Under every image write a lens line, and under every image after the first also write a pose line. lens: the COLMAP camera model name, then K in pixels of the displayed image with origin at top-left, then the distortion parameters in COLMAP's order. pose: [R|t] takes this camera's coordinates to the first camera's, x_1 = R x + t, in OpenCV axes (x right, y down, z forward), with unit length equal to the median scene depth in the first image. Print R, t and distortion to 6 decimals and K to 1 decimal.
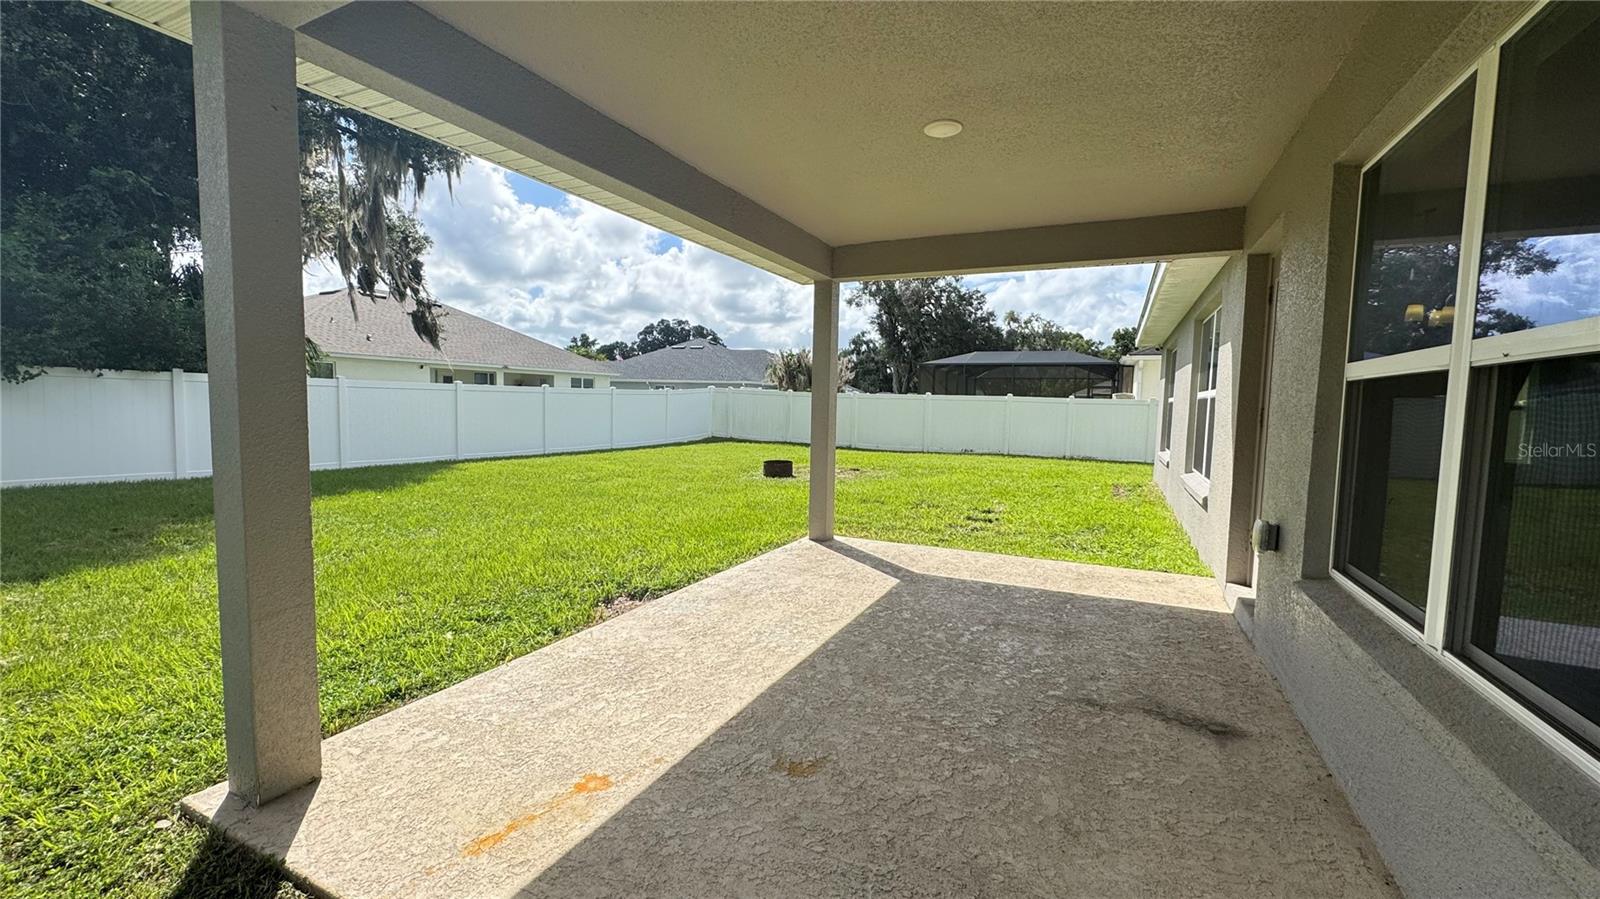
lens RADIAL K [[638.9, 0, 800.0], [0, 638.9, 449.5], [0, 0, 1]] dist [-0.000230, 0.000139]
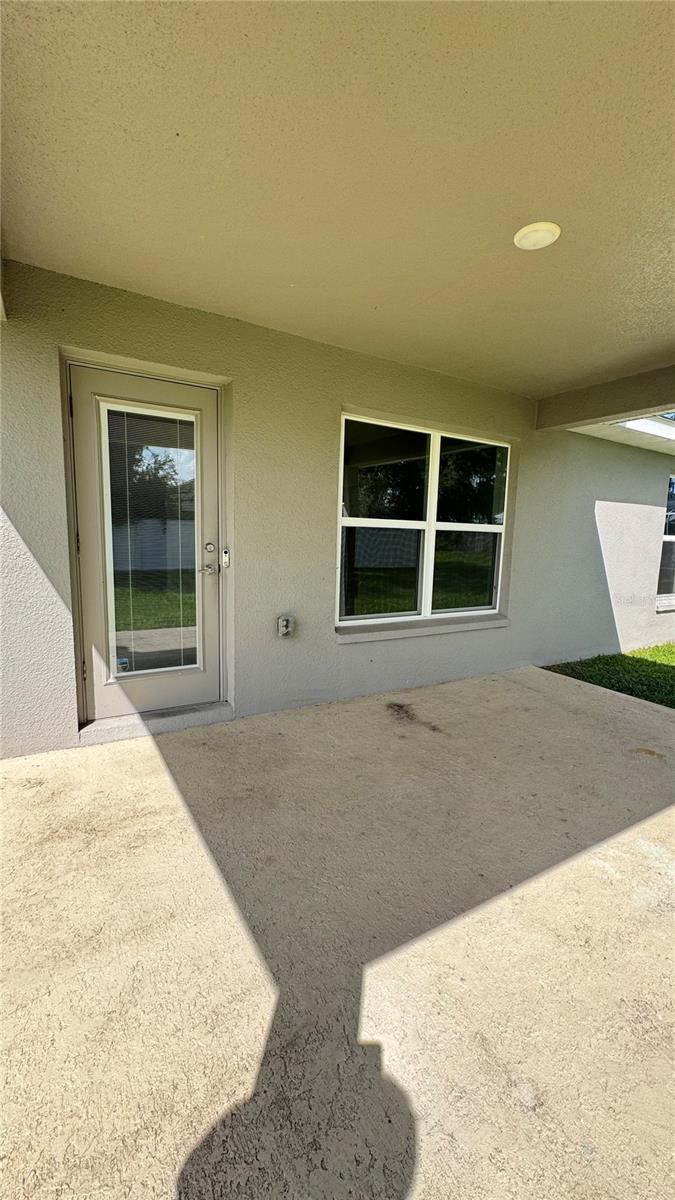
lens RADIAL K [[479.2, 0, 337.5], [0, 479.2, 600.0], [0, 0, 1]] dist [-0.000230, 0.000139]
pose [[-0.832426, -0.126703, 0.539457, 0.048221], [-0.009224, 0.976542, 0.215128, -0.206983], [-0.554059, 0.174102, -0.814068, 2.296147]]
